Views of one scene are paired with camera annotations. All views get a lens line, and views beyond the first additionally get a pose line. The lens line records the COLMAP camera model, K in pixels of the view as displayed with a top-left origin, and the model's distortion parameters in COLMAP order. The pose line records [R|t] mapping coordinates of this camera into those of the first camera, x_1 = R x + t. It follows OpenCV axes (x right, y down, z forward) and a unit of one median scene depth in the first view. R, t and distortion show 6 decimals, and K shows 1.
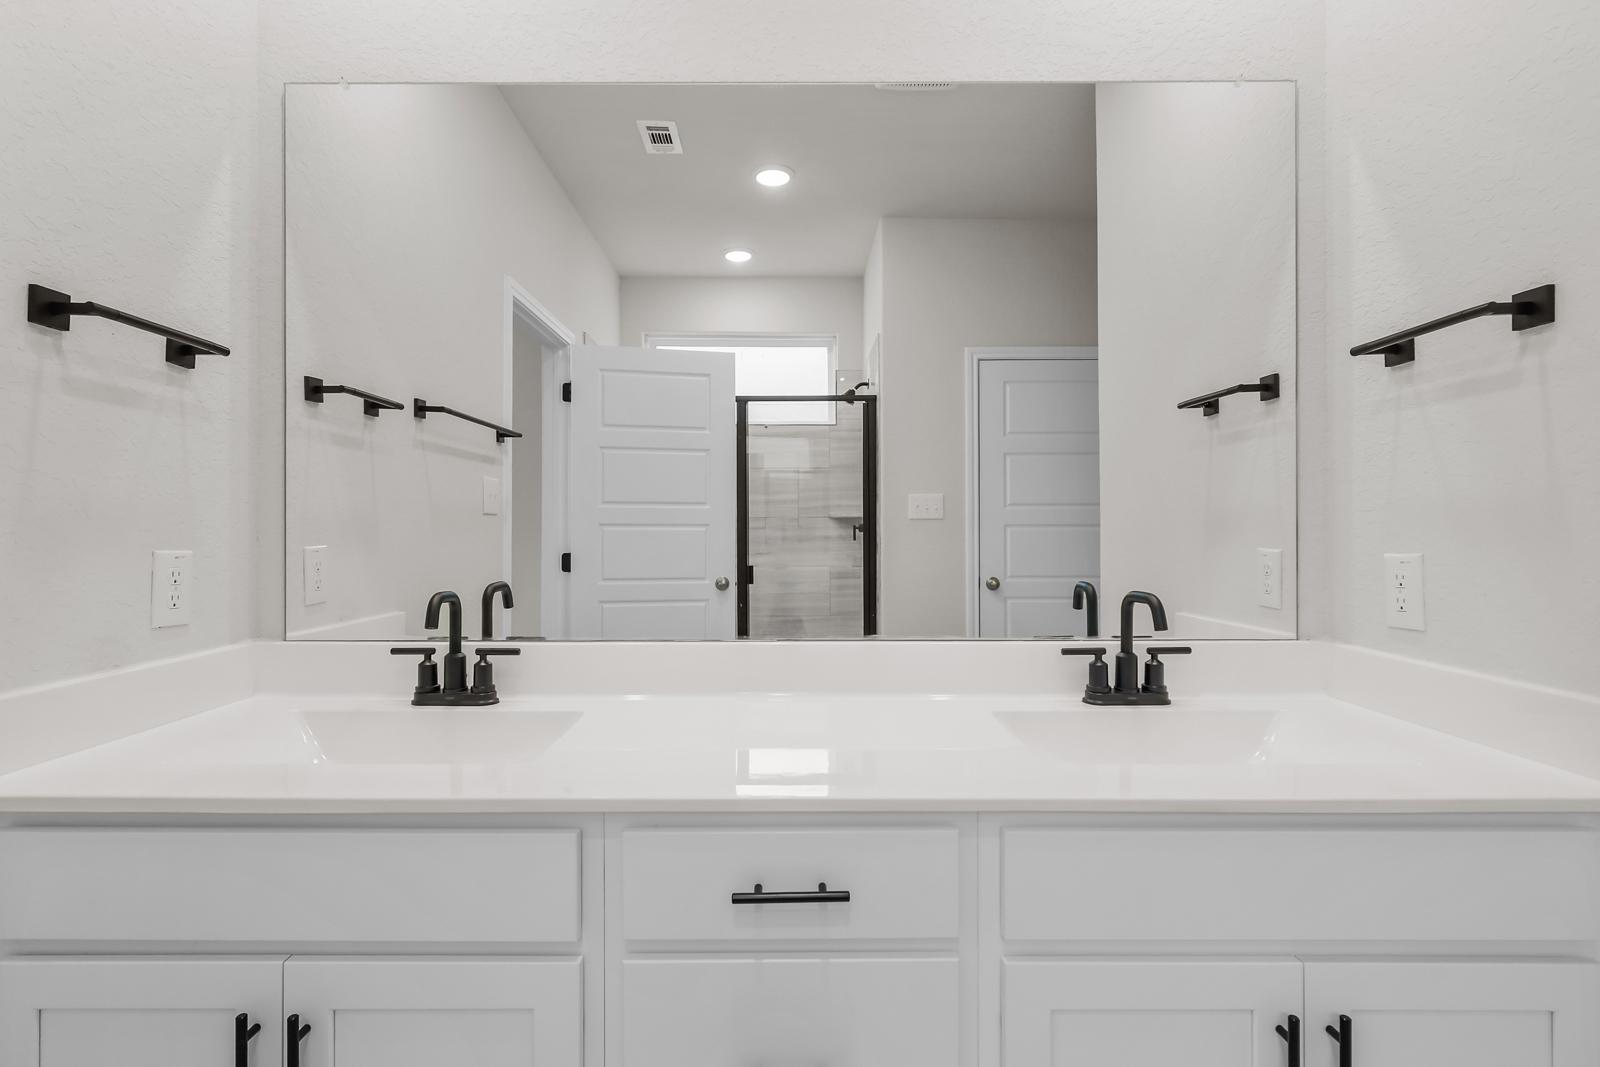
lens RADIAL K [[765.6, 0, 780.0], [0, 765.6, 528.1], [0, 0, 1]] dist [-0.000087, -0.000287]
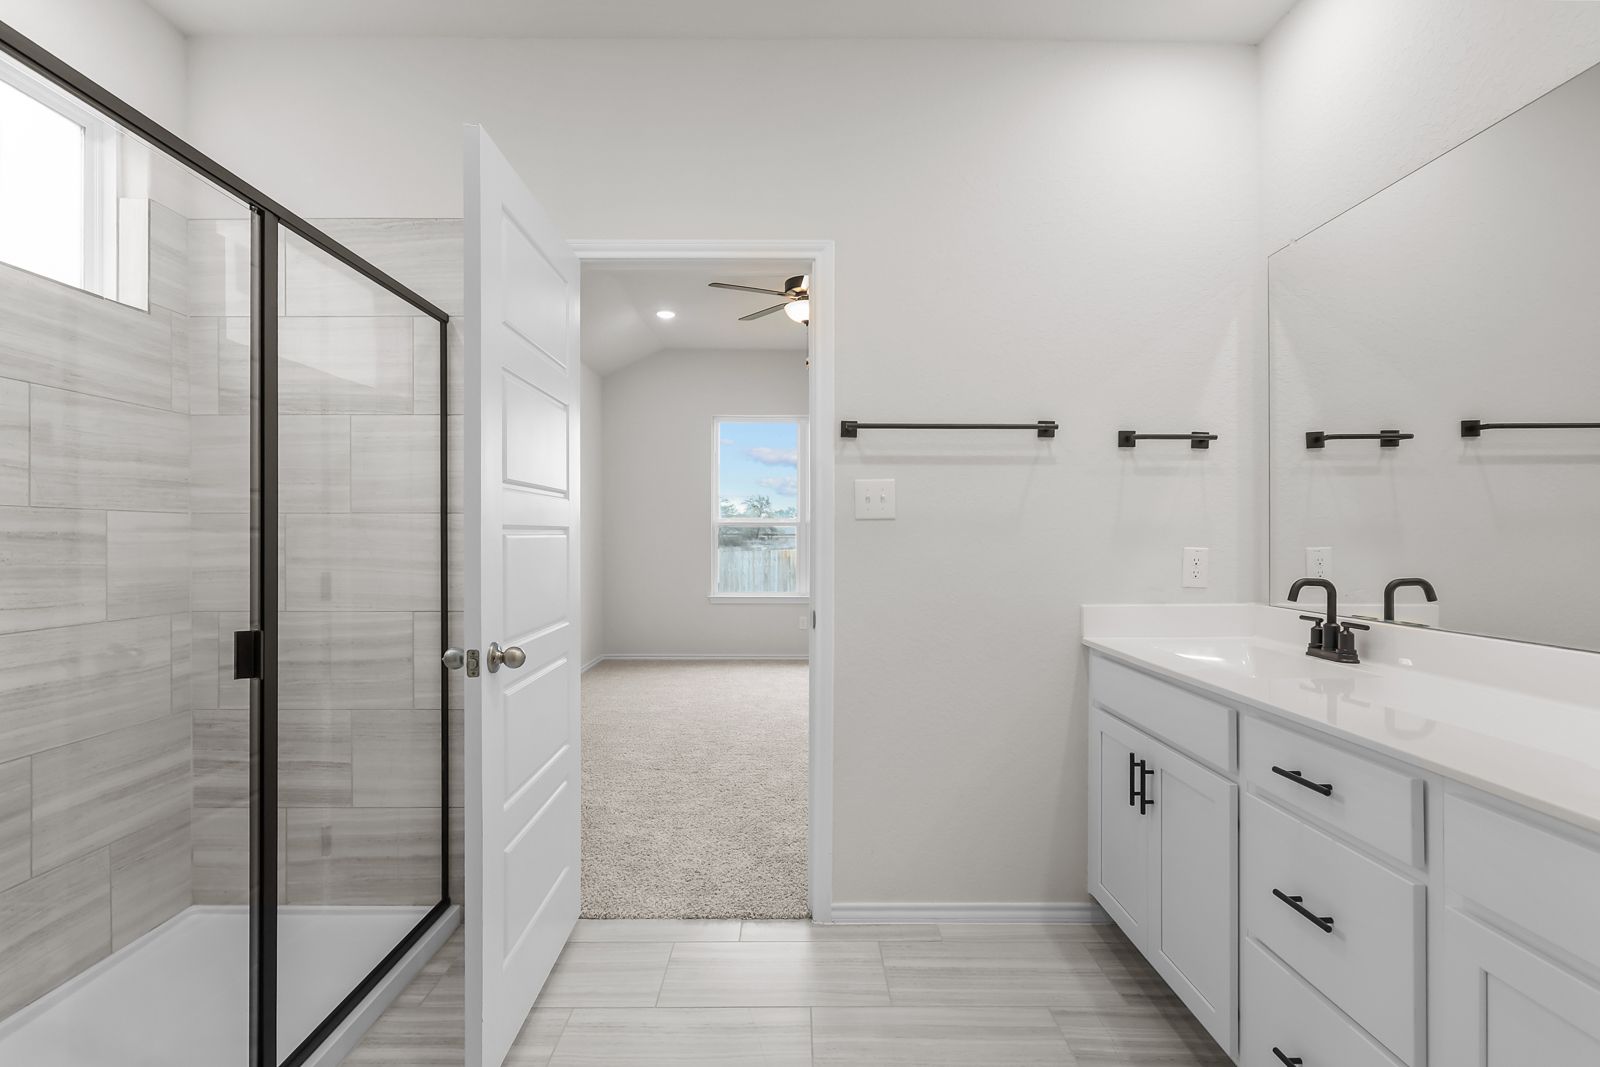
lens RADIAL K [[740.0, 0, 792.2], [0, 740.0, 534.3], [0, 0, 1]] dist [-0.001326, 0.000092]
pose [[0.003399, -0.002974, -0.999990, 0.929883], [0.003605, 0.999989, -0.002961, -0.000998], [0.999988, -0.003595, 0.003410, -0.002307]]
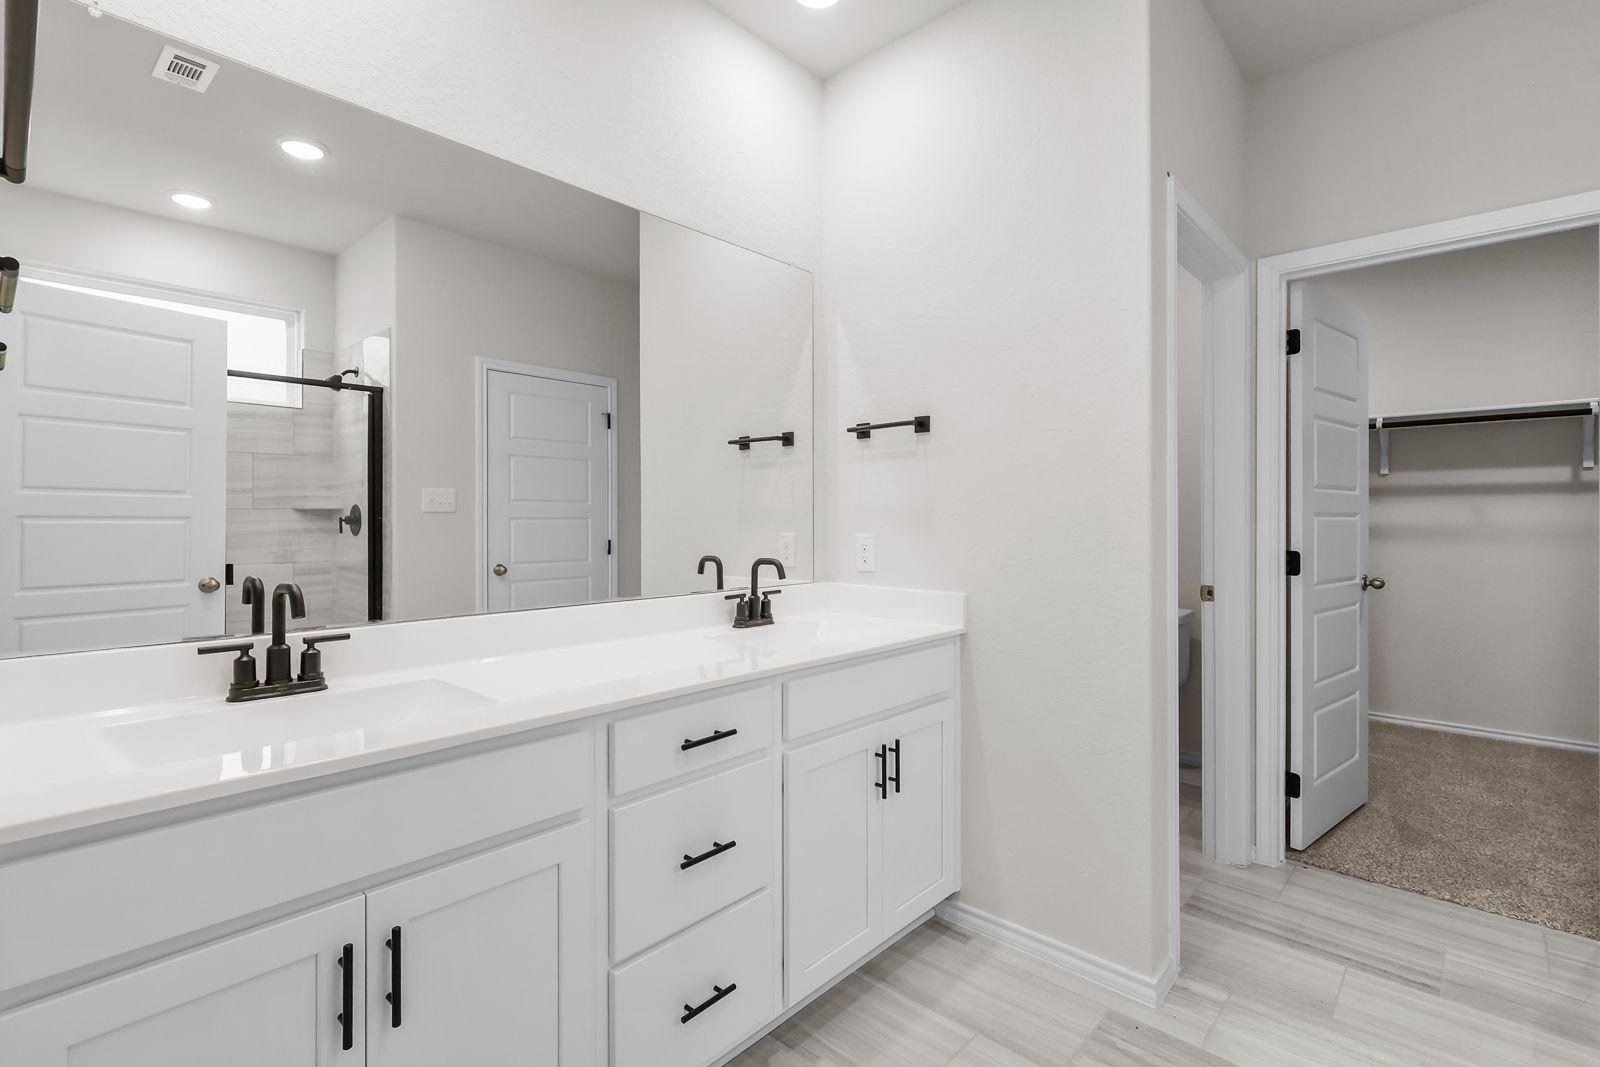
lens RADIAL K [[734.0, 0, 801.8], [0, 734.0, 505.5], [0, 0, 1]] dist [0.001536, 0.000142]
pose [[0.674614, 0.015421, 0.738009, -0.667195], [-0.000206, 0.999786, -0.020702, -0.000428], [-0.738170, 0.013814, 0.674473, -0.160250]]
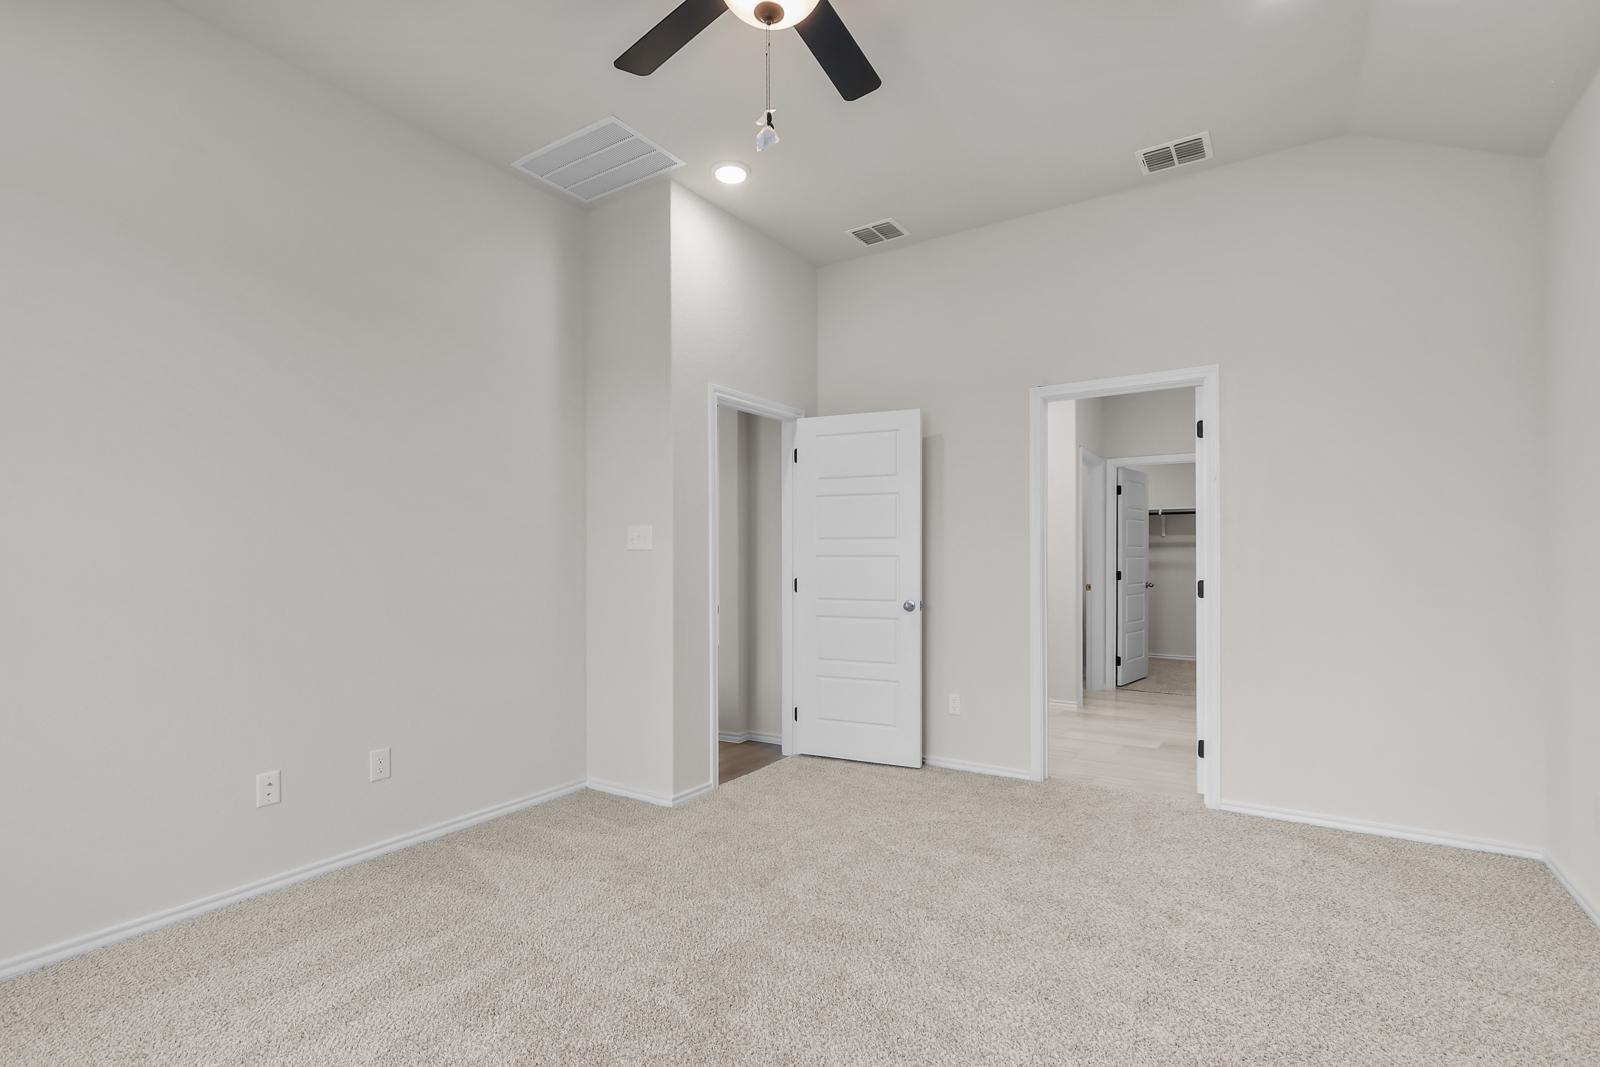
lens RADIAL K [[740.0, 0, 792.2], [0, 740.0, 534.3], [0, 0, 1]] dist [-0.001326, 0.000092]
pose [[0.550860, 0.027121, 0.834157, -2.323351], [-0.003943, 0.999545, -0.029894, -0.006662], [-0.834588, 0.013179, 0.550716, -0.461735]]
